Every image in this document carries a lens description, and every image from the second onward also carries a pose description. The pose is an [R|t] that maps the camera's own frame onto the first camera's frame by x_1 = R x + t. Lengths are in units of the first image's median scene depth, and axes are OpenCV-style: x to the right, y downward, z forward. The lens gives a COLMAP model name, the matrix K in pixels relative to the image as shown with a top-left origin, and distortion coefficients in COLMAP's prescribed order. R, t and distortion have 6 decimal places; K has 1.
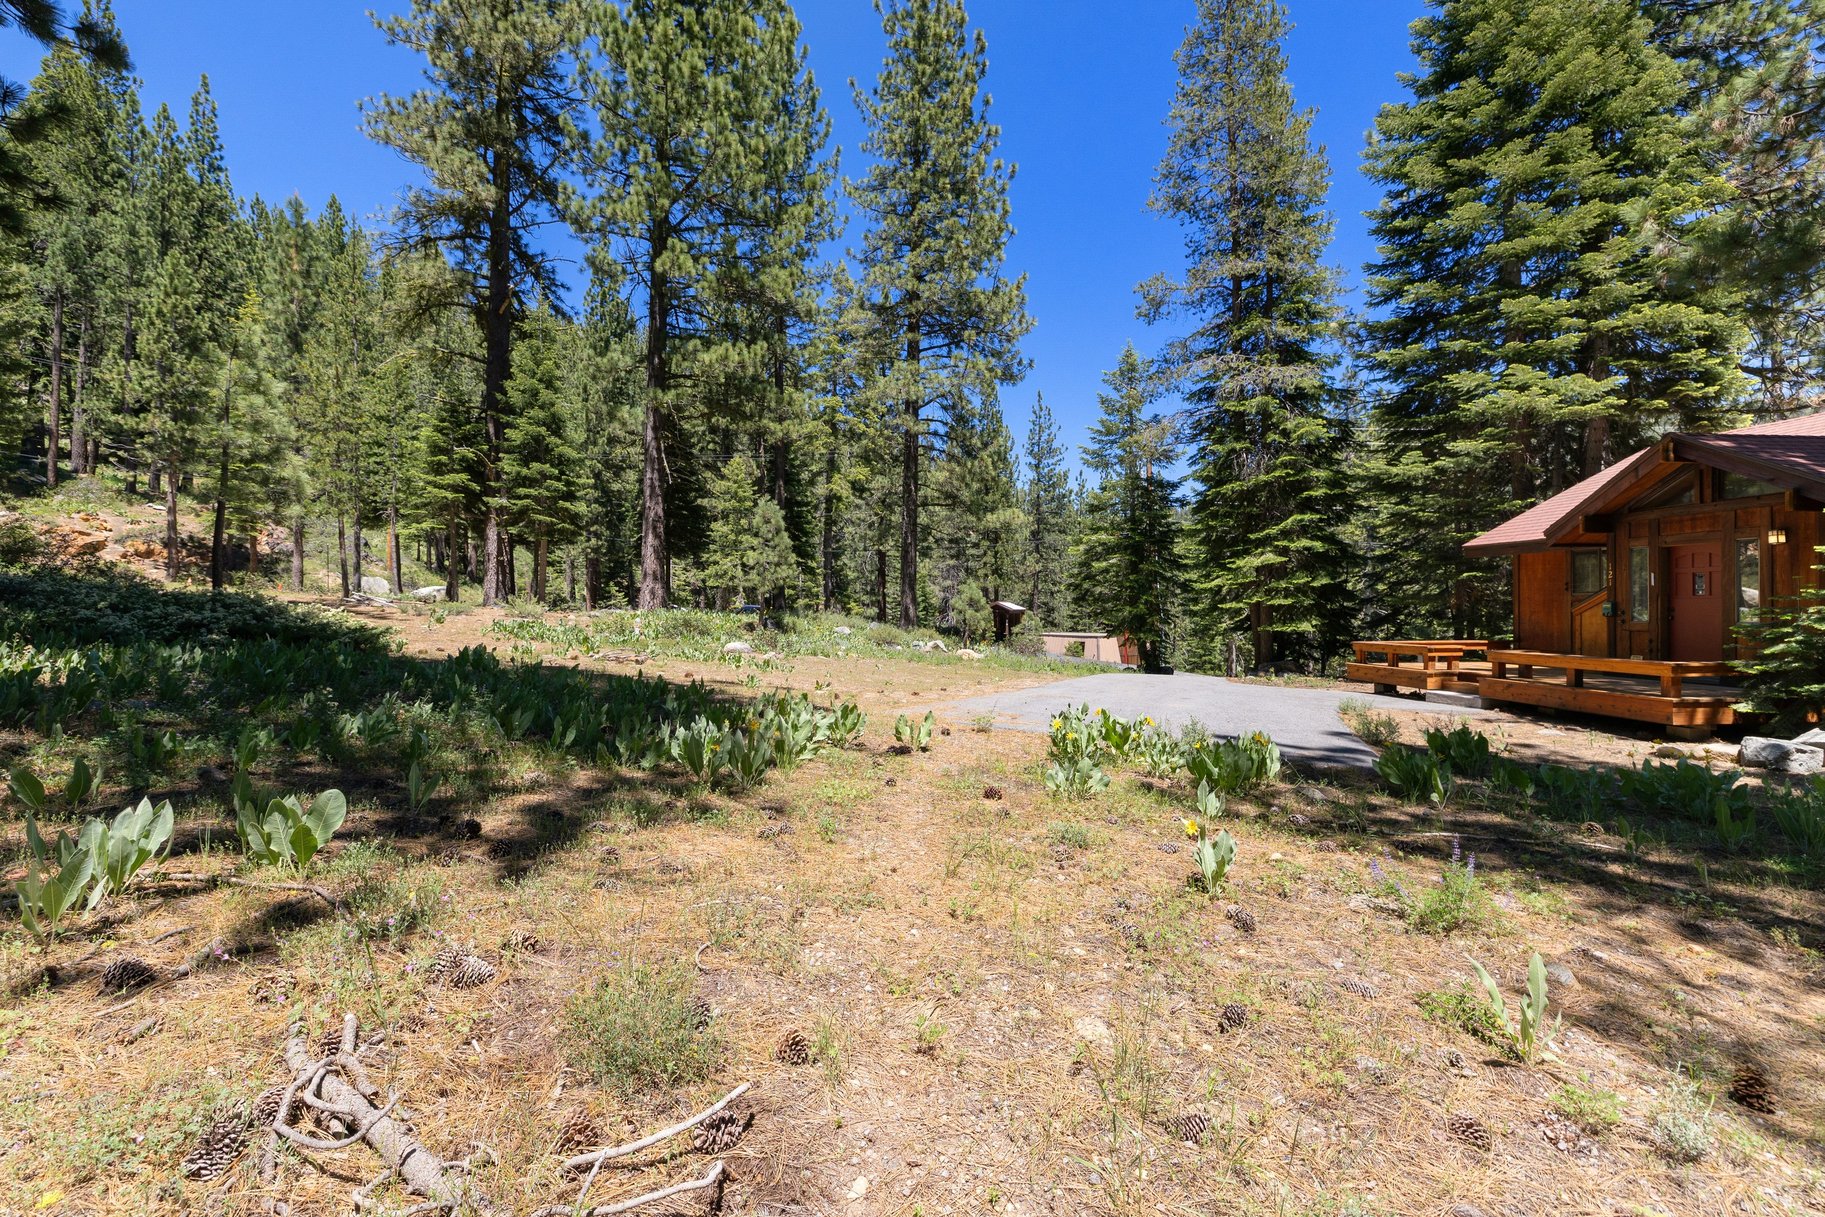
lens RADIAL K [[785.8, 0, 914.4], [0, 785.8, 592.9], [0, 0, 1]] dist [-0.000372, 0.000420]
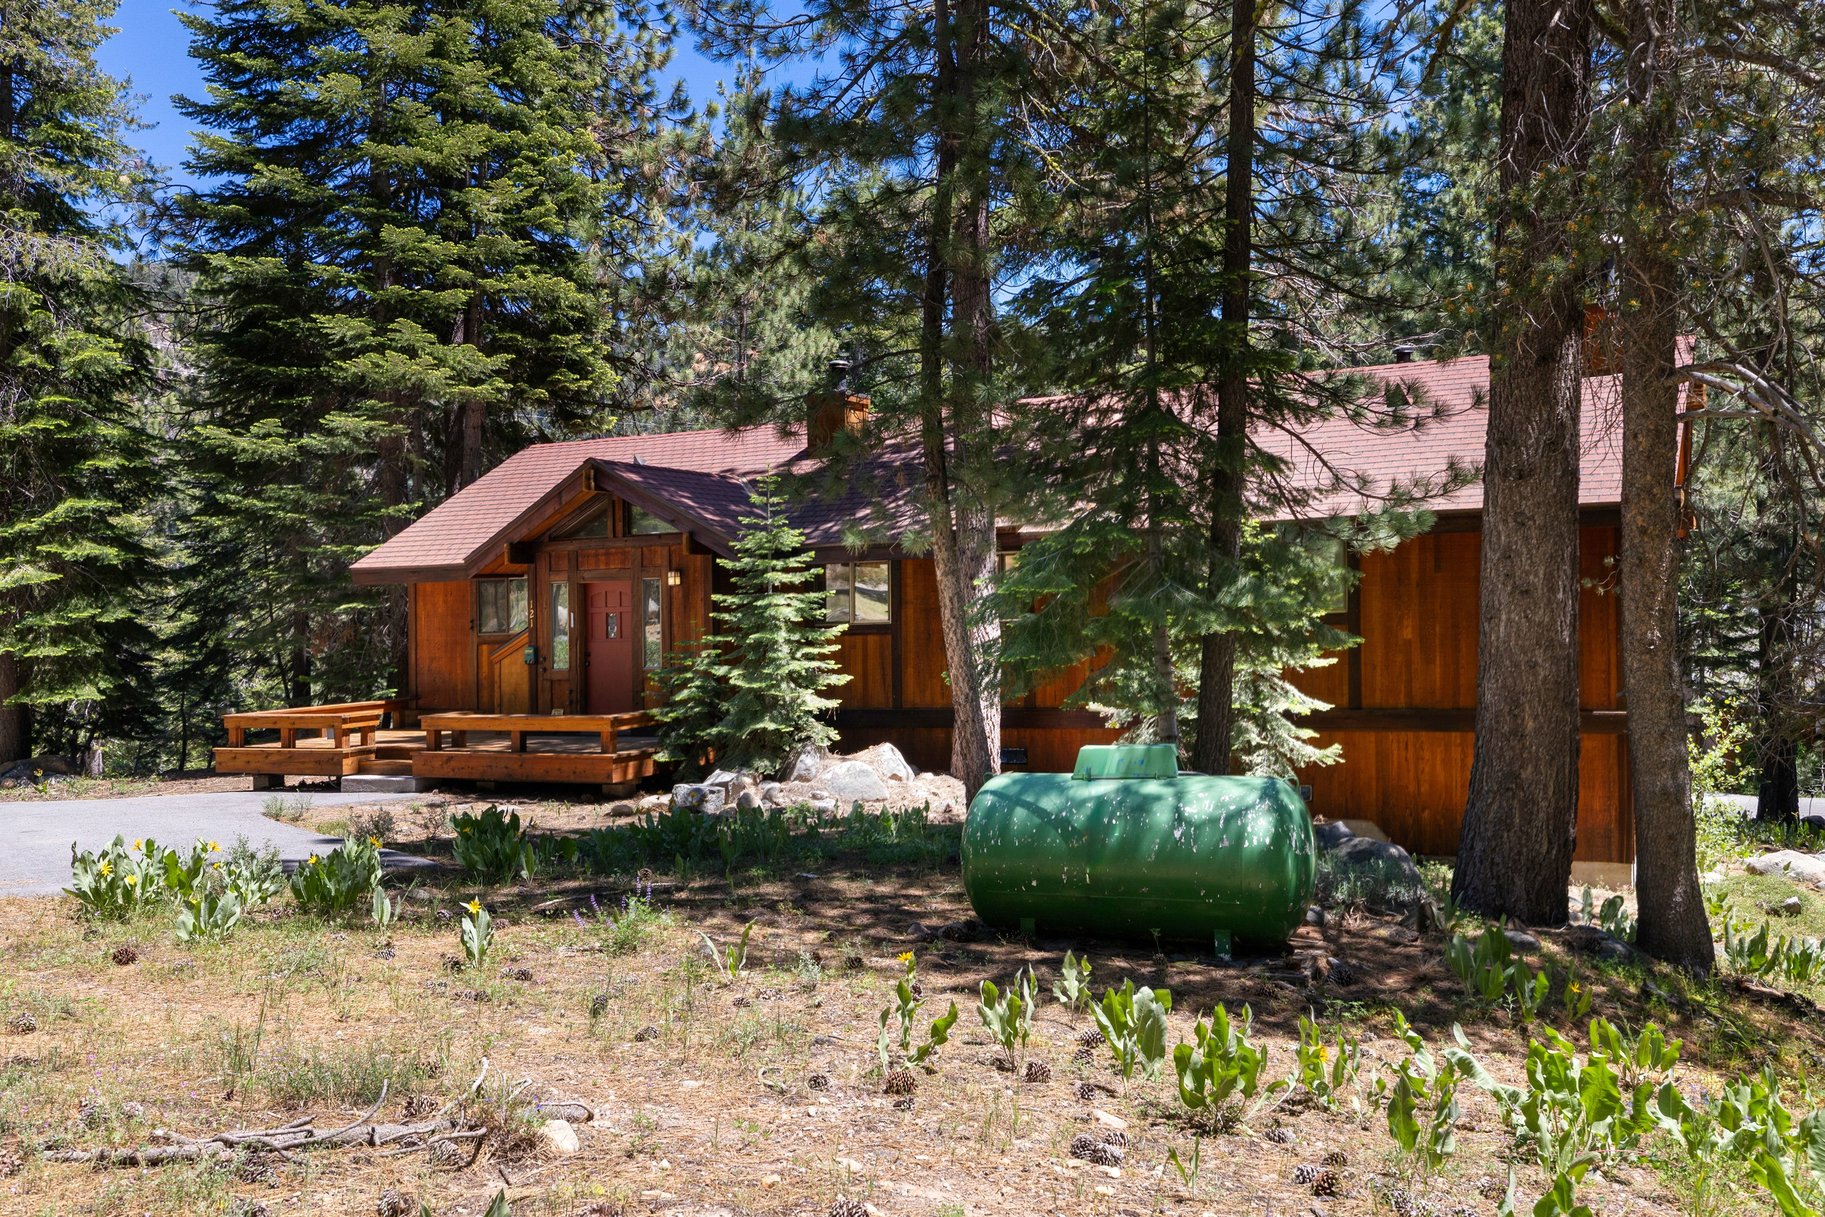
lens RADIAL K [[1481.6, 0, 910.6], [0, 1481.6, 612.8], [0, 0, 1]] dist [0.018836, -0.023668]
pose [[0.502078, -0.009058, 0.864775, -0.186480], [0.010636, 0.999934, 0.004298, -0.018429], [-0.864757, 0.007040, 0.502141, -0.094491]]
